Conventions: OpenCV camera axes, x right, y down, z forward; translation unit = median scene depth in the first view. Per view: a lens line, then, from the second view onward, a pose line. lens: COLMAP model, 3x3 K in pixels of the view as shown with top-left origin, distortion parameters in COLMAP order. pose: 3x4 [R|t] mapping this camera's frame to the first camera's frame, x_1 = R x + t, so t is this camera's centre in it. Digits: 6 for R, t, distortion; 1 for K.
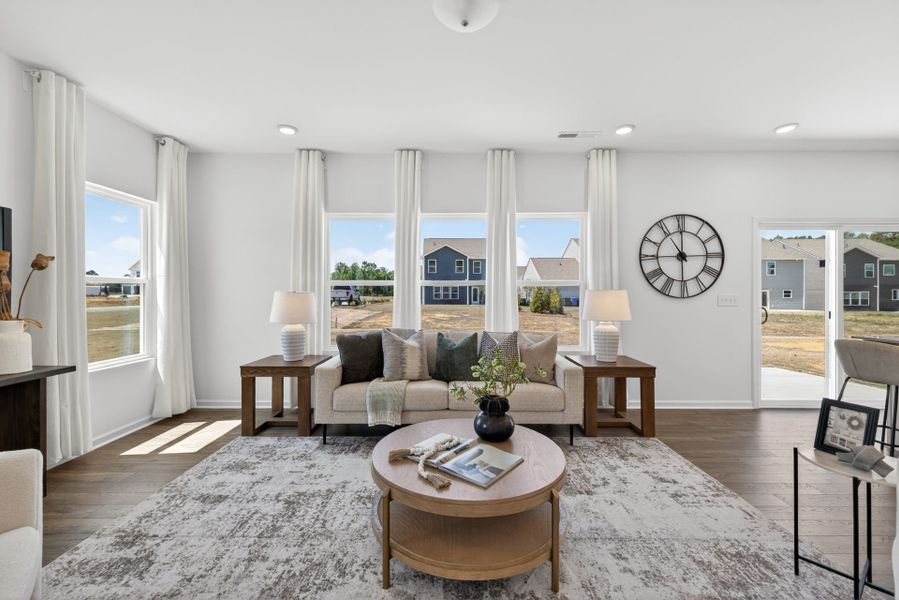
lens RADIAL K [[378.0, 0, 449.9], [0, 378.0, 293.6], [0, 0, 1]] dist [0.005973, -0.000153]
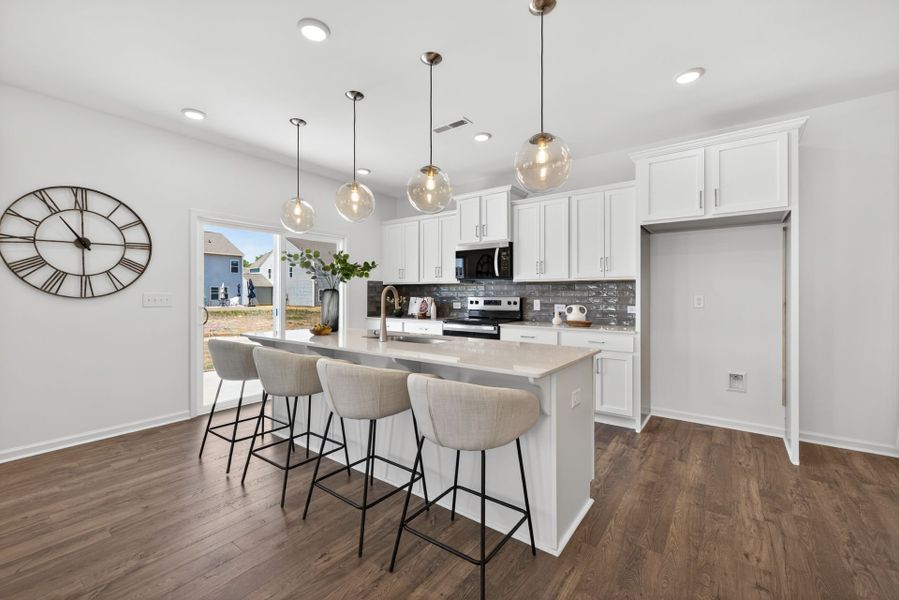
lens RADIAL K [[378.0, 0, 449.9], [0, 378.0, 293.6], [0, 0, 1]] dist [0.005973, -0.000153]
pose [[0.595884, -0.000389, 0.803070, 0.440183], [-0.003321, 0.999990, 0.002949, -0.002044], [-0.803064, -0.004424, 0.595877, -0.043120]]
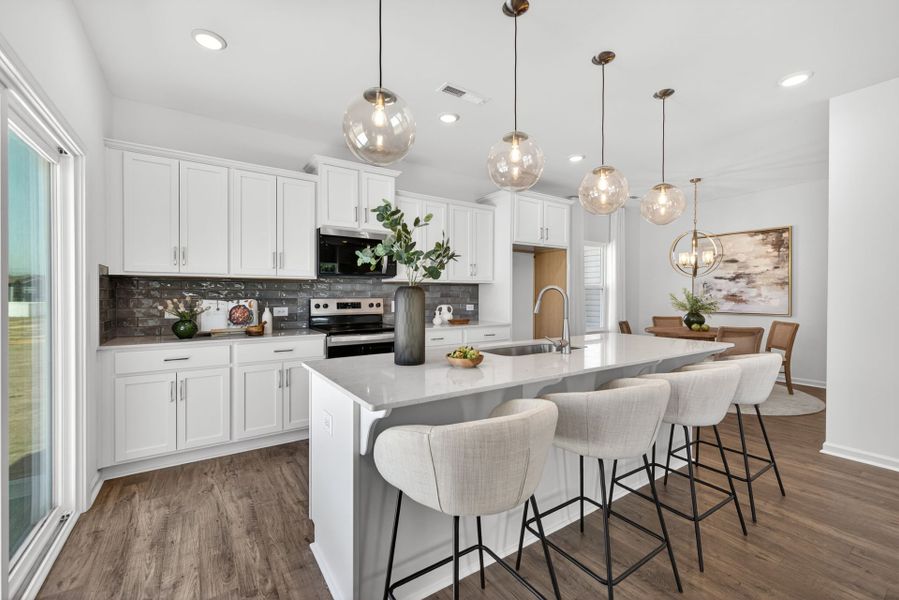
lens RADIAL K [[375.3, 0, 449.6], [0, 375.3, 297.9], [0, 0, 1]] dist [0.006083, -0.000153]
pose [[-0.559895, -0.006648, 0.828537, 0.552217], [-0.004130, 0.999978, 0.005233, 0.004371], [-0.828553, -0.000492, -0.559910, 0.882209]]
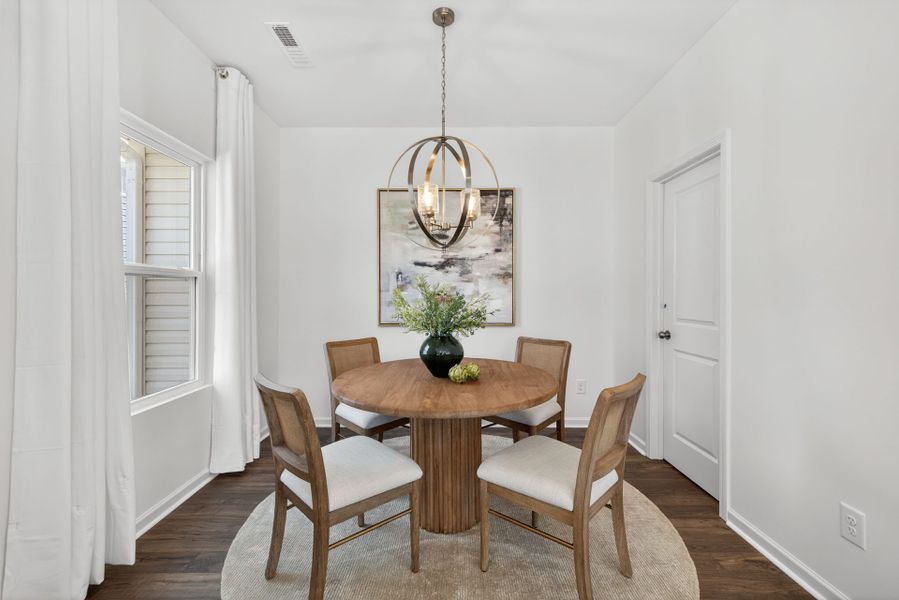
lens RADIAL K [[379.0, 0, 445.9], [0, 379.0, 297.8], [0, 0, 1]] dist [-0.000687, -0.000181]
pose [[-0.999957, -0.000238, 0.009307, 1.112531], [-0.000196, 0.999990, 0.004530, 0.002024], [-0.009308, 0.004528, -0.999946, 0.045567]]
